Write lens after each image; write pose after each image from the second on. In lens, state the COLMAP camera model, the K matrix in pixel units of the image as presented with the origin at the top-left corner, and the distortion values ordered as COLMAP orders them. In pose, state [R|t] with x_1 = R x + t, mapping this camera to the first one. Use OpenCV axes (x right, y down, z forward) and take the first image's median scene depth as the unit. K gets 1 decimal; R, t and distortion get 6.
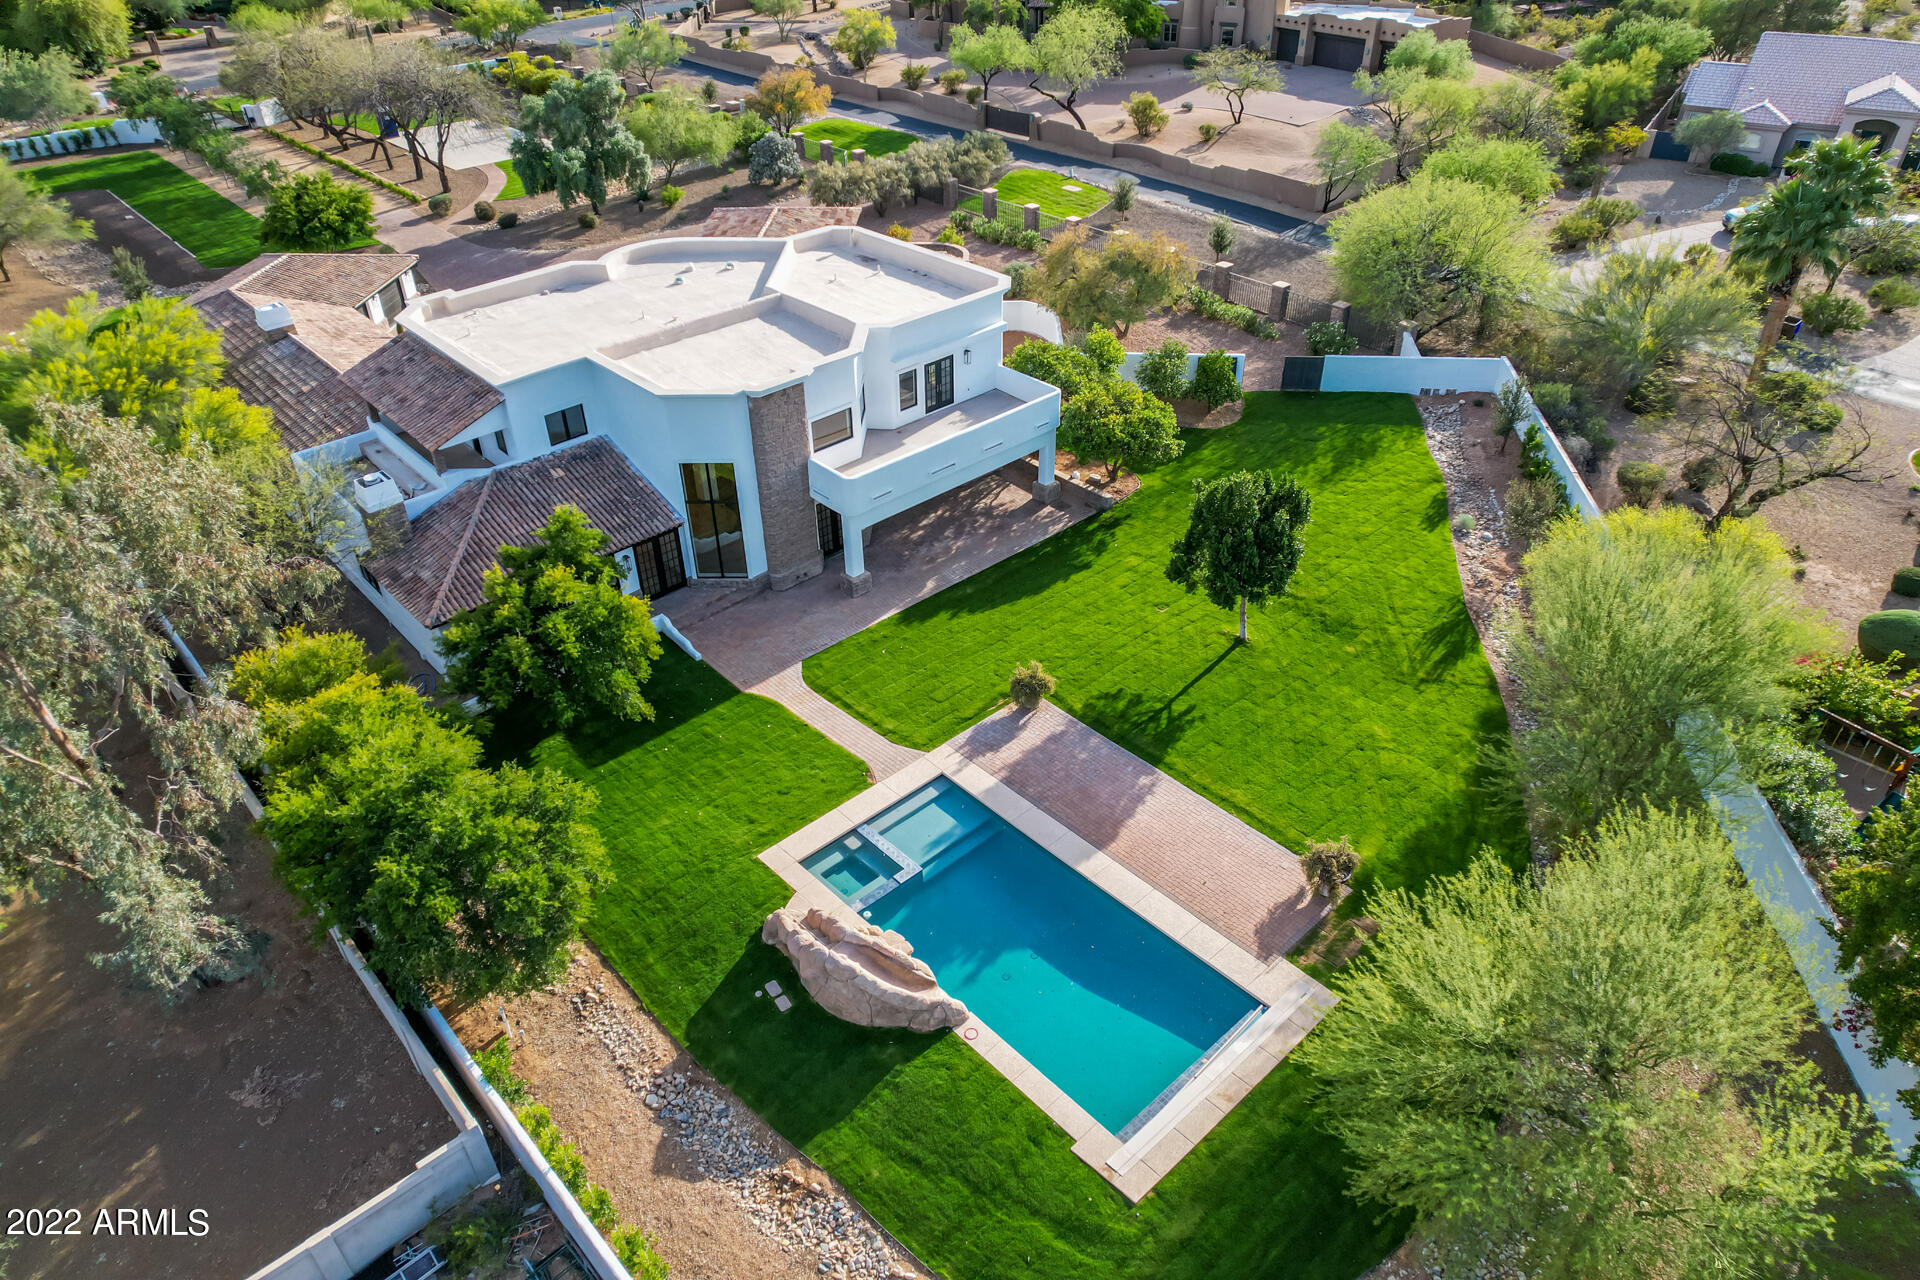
lens RADIAL K [[1225.7, 0, 960.0], [0, 1225.7, 640.0], [0, 0, 1]] dist [-0.072267, 0.063680]
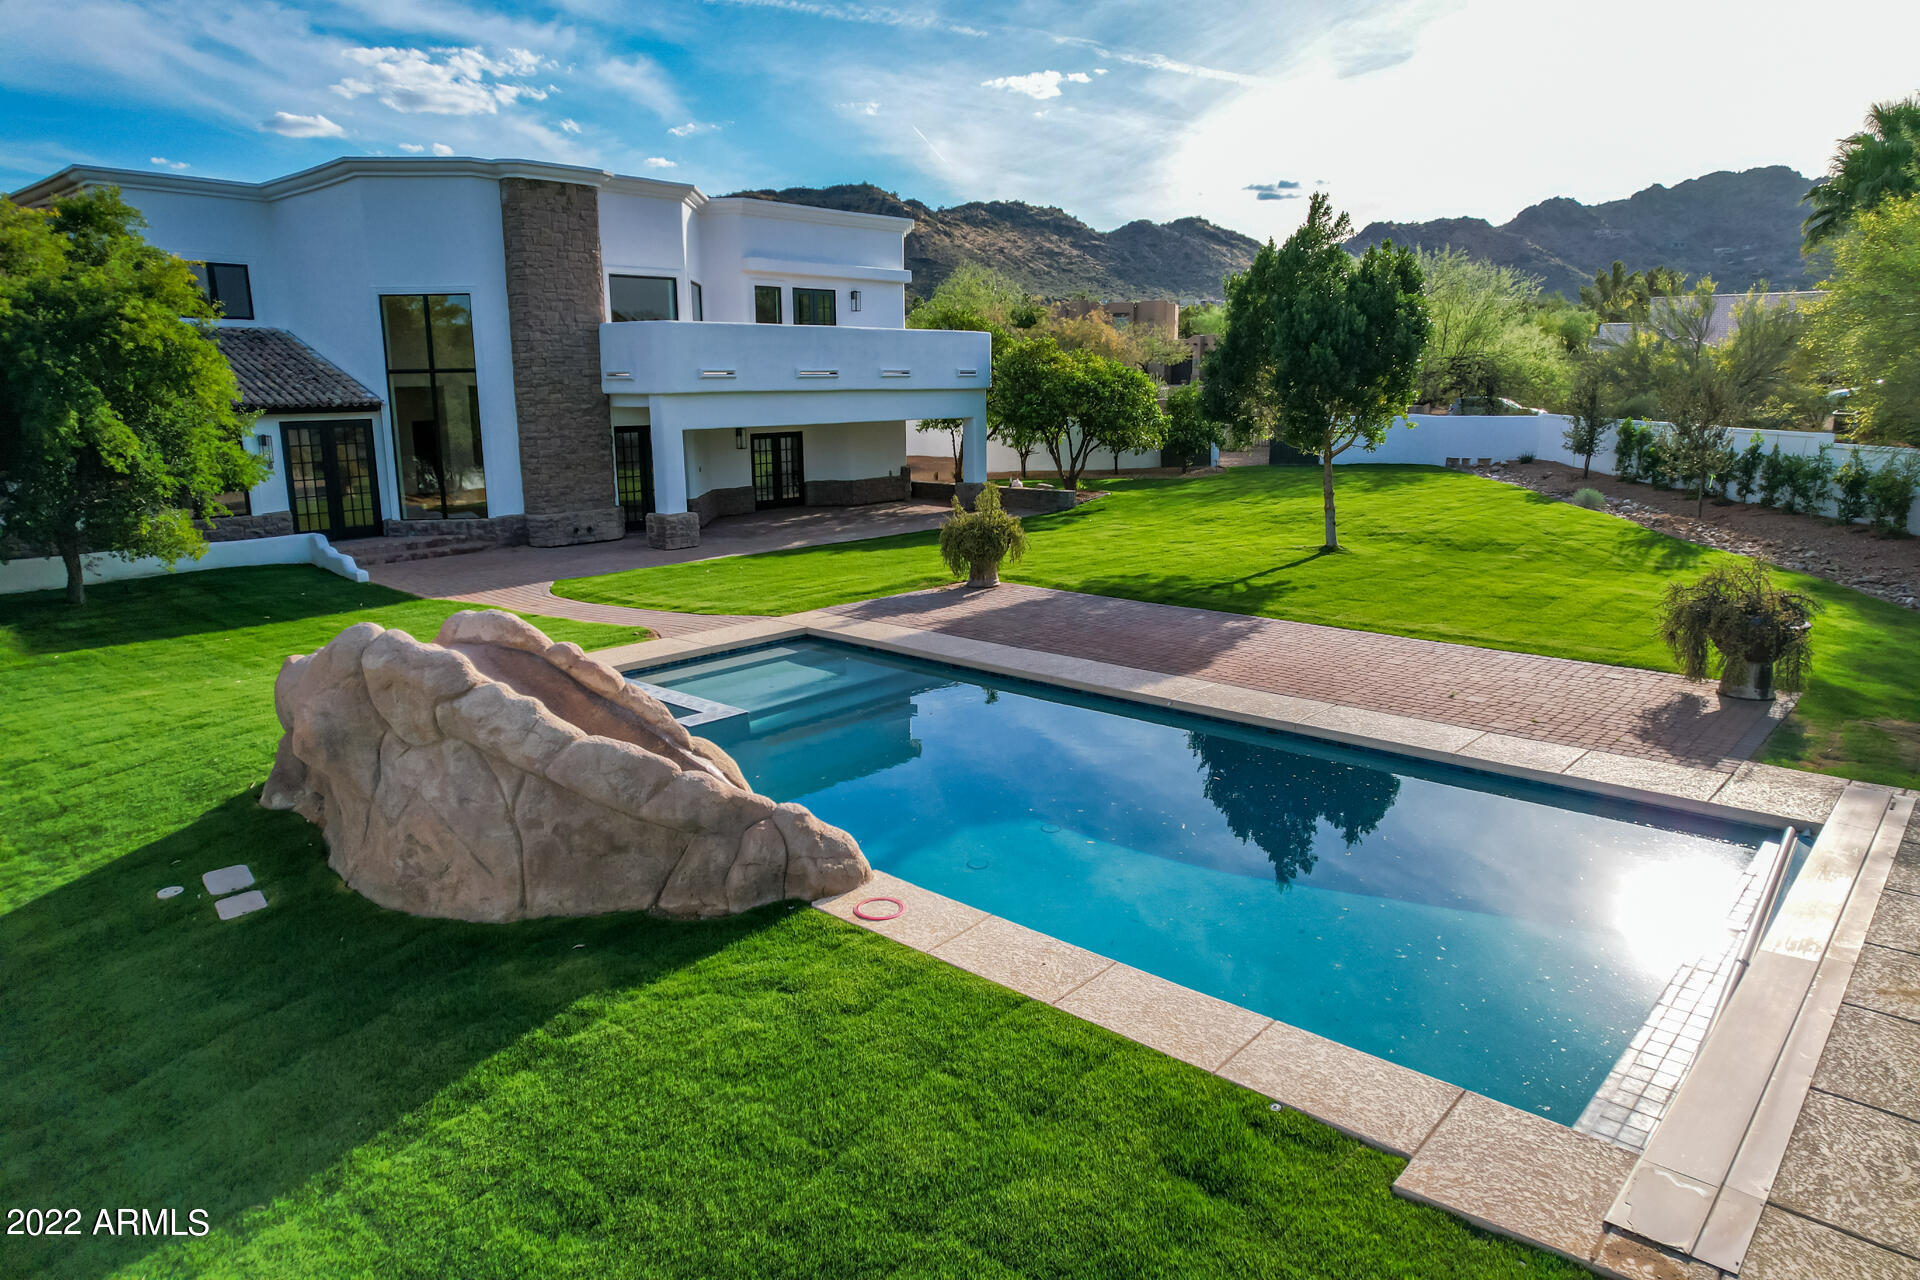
lens RADIAL K [[1225.7, 0, 960.0], [0, 1225.7, 640.0], [0, 0, 1]] dist [-0.072267, 0.063680]
pose [[0.996192, -0.016019, 0.085703, 0.004000], [0.047914, 0.921822, -0.384642, 0.306056], [-0.072841, 0.387283, 0.919079, 0.590864]]
